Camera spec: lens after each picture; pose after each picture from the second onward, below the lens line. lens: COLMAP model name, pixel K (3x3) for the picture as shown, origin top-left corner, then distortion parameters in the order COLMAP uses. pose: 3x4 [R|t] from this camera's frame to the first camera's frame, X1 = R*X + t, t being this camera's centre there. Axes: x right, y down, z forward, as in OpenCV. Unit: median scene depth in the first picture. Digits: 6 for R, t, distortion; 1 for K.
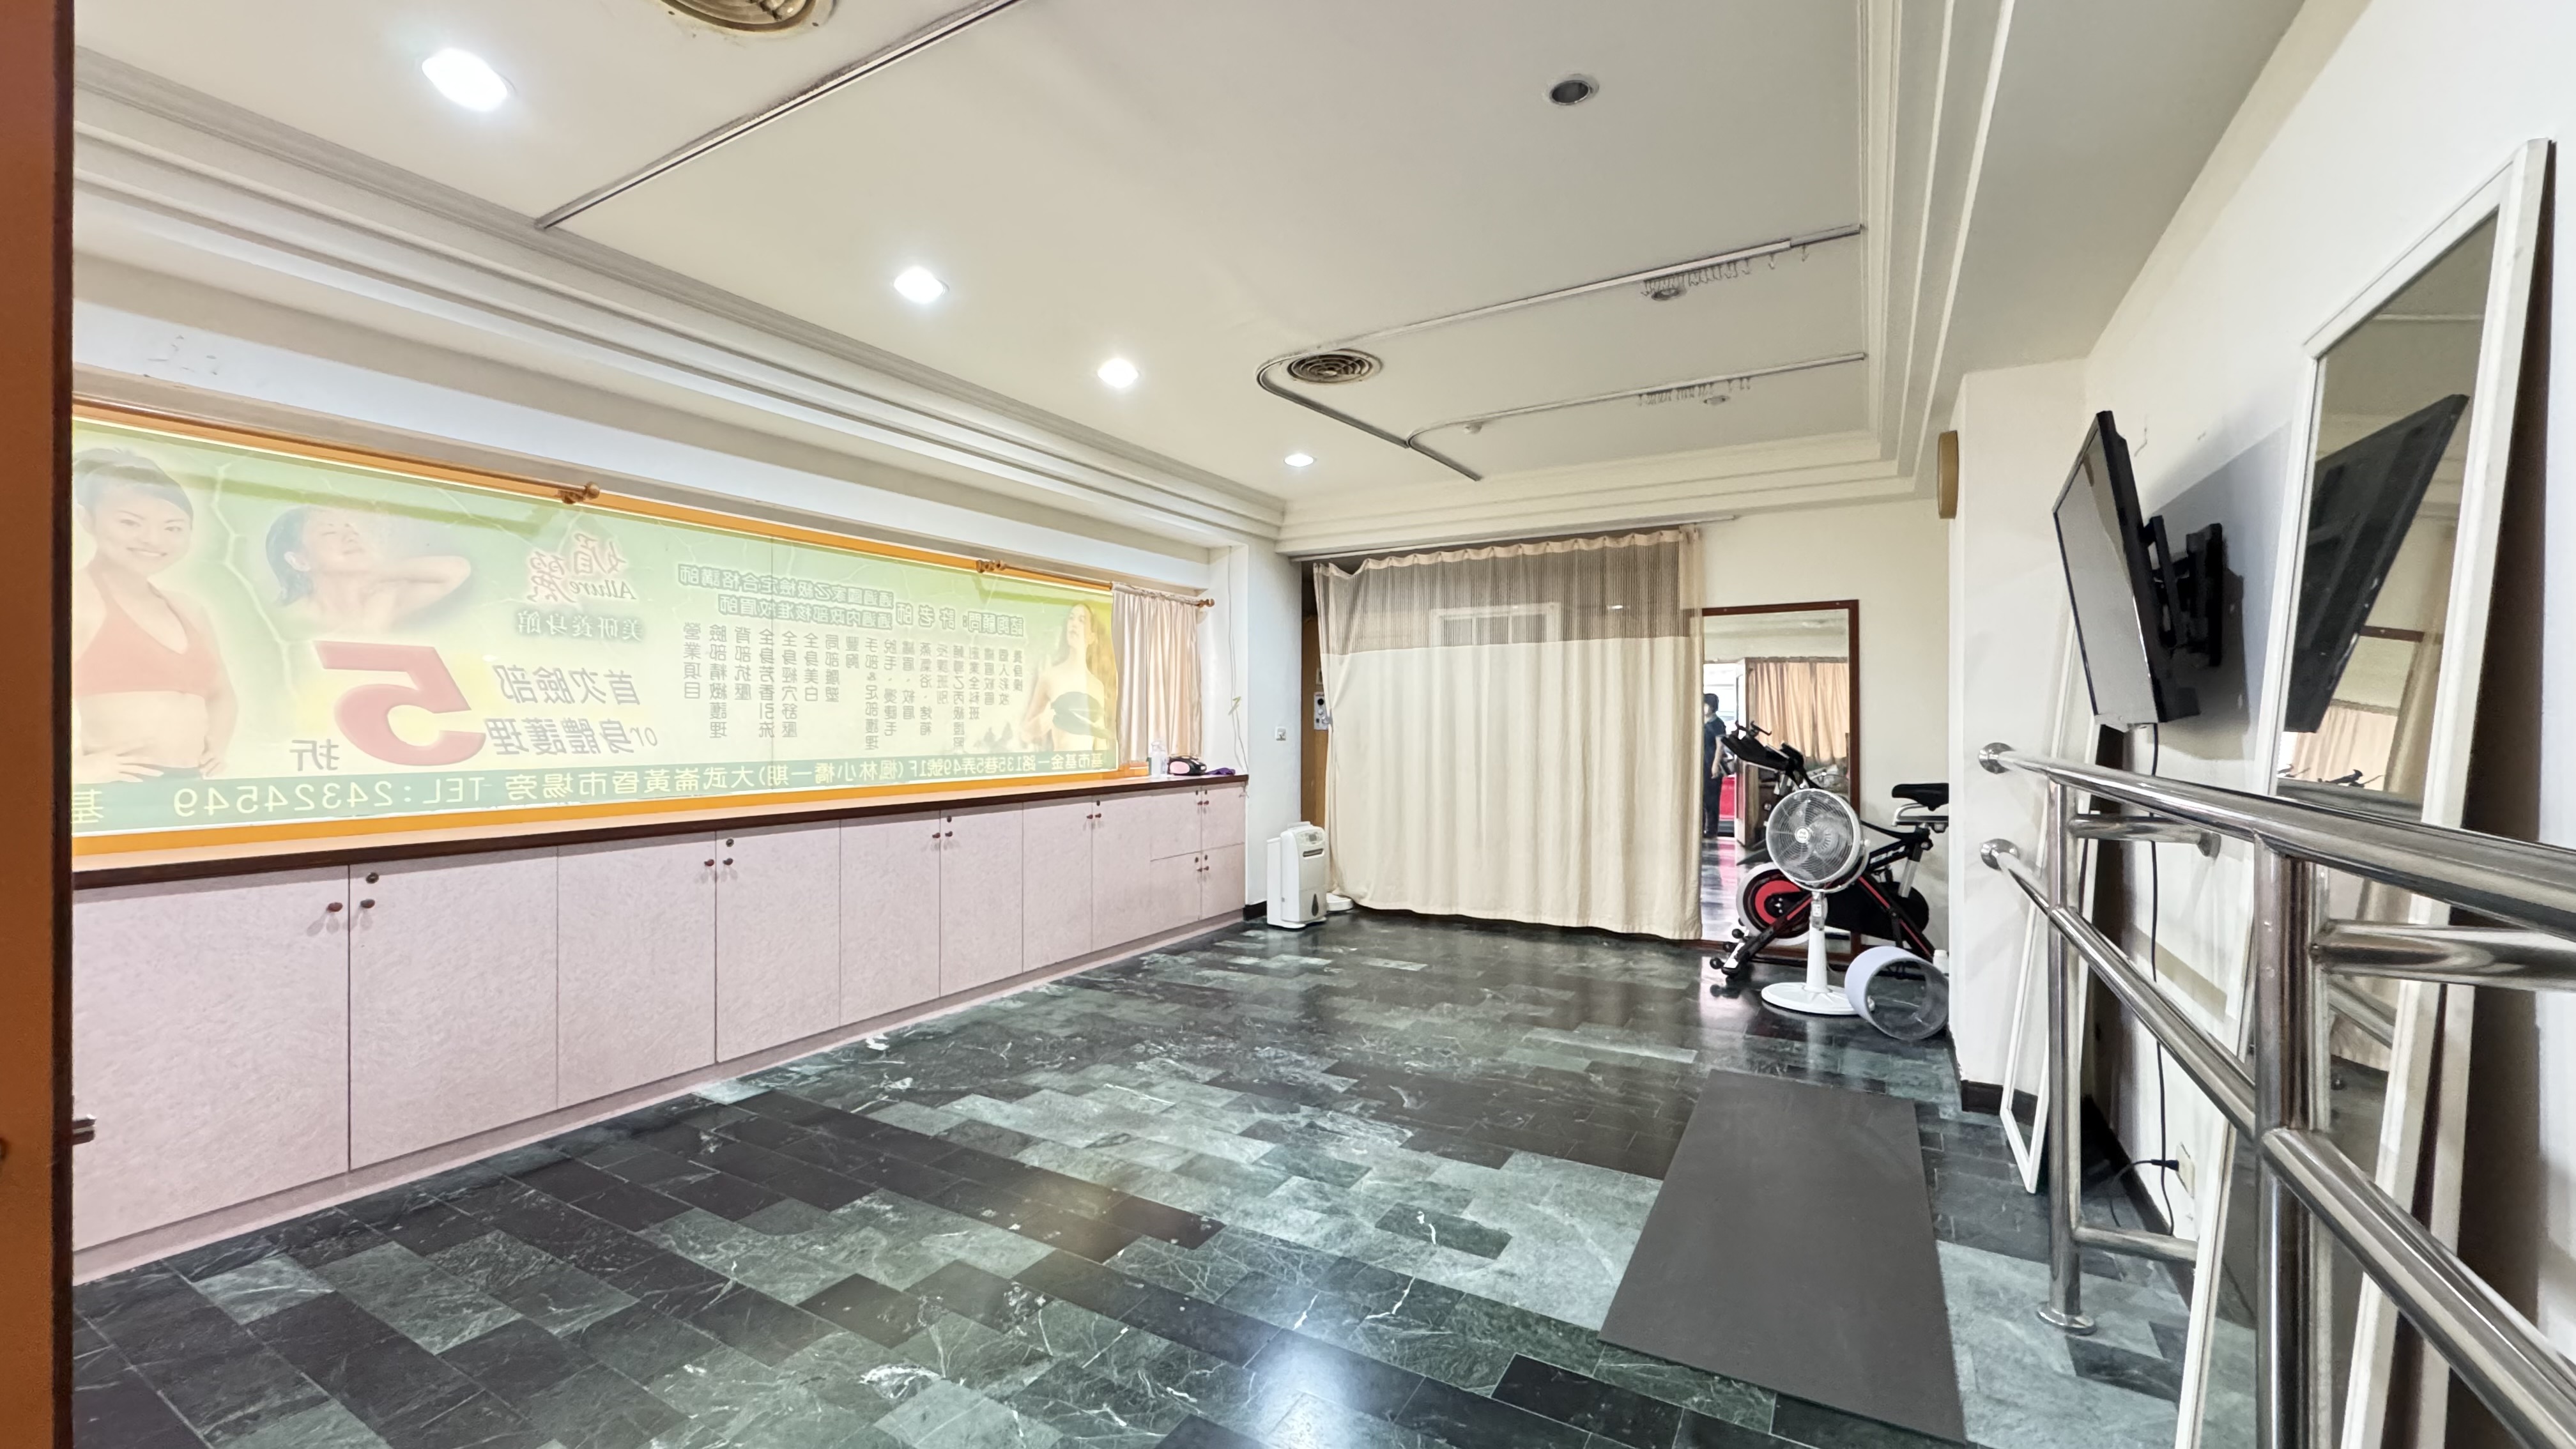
lens RADIAL K [[1029.5, 0, 1282.5], [0, 1029.5, 724.6], [0, 0, 1]] dist [-0.002972, -0.001106]
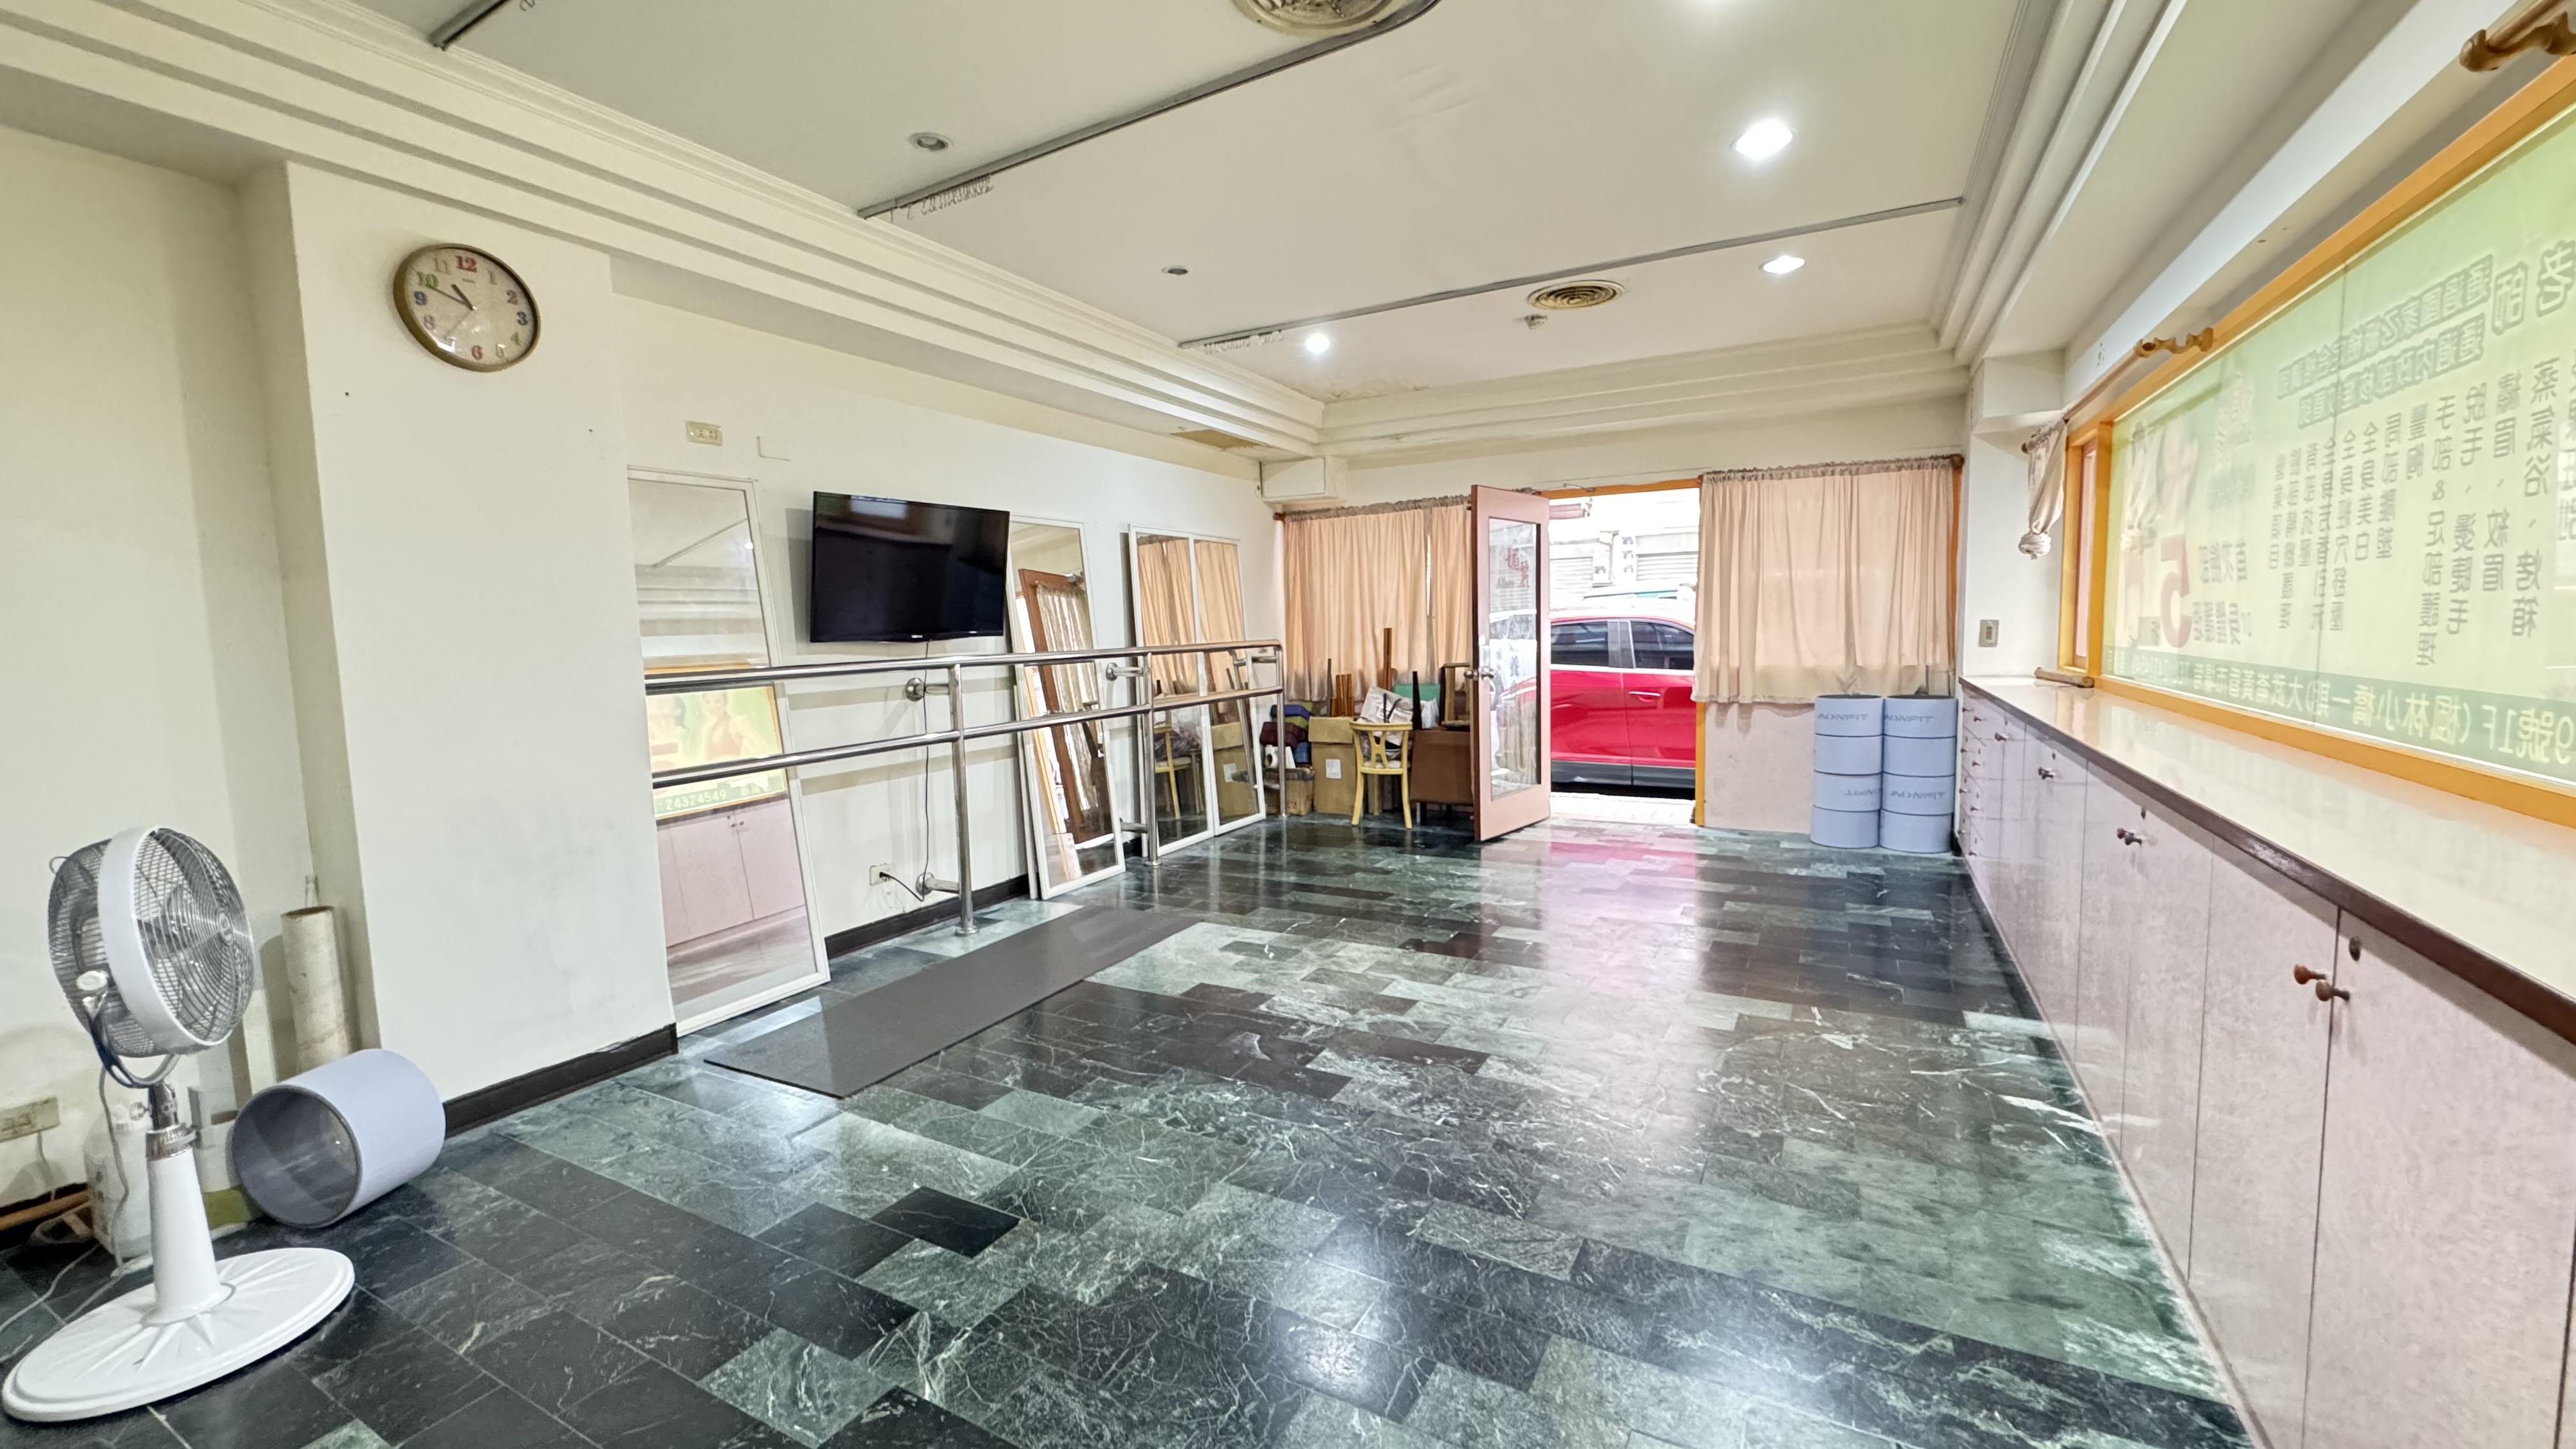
lens RADIAL K [[1029.5, 0, 1280.1], [0, 1029.5, 729.9], [0, 0, 1]] dist [-0.002972, -0.001106]
pose [[-0.999435, 0.027679, -0.019072, 0.104813], [0.025611, 0.994531, 0.101256, -0.005534], [0.021771, 0.100711, -0.994678, 1.834499]]
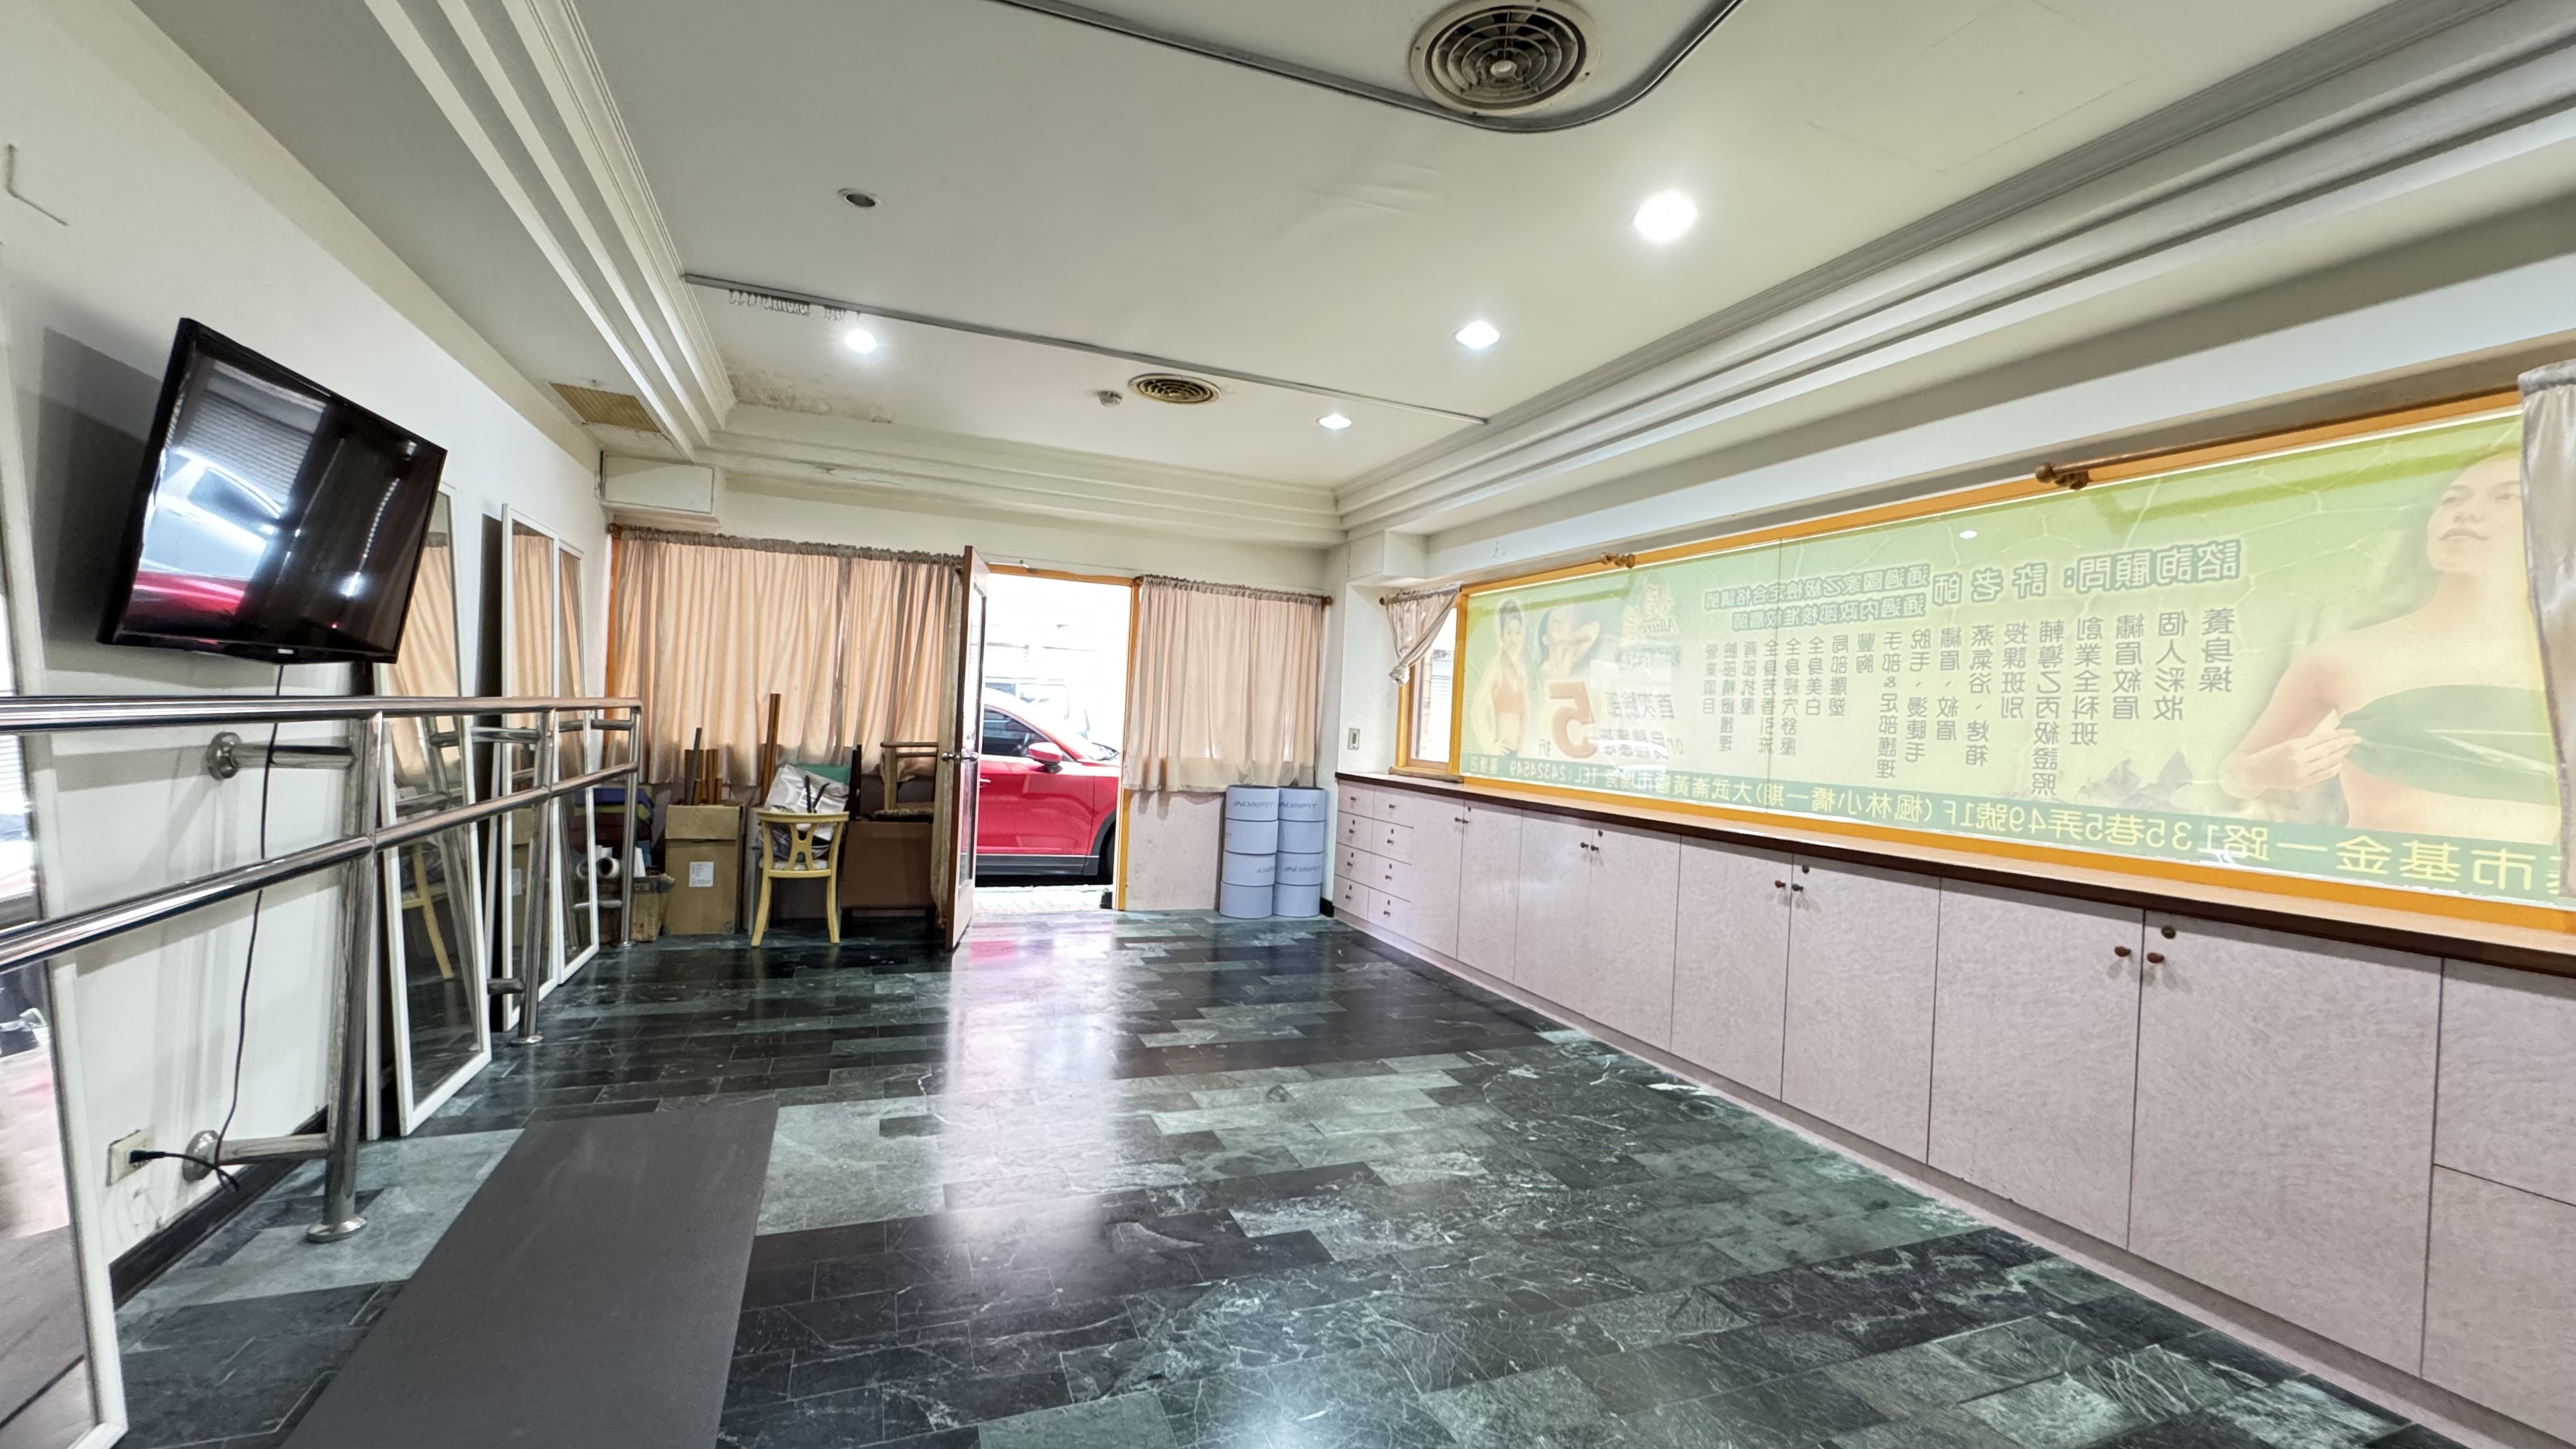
lens RADIAL K [[1029.5, 0, 1287.9], [0, 1029.5, 732.0], [0, 0, 1]] dist [-0.002972, -0.001106]
pose [[-0.616315, -0.024988, -0.787103, 0.611128], [-0.052109, 0.998600, 0.009100, 0.008073], [0.785774, 0.046623, -0.616755, 1.455836]]
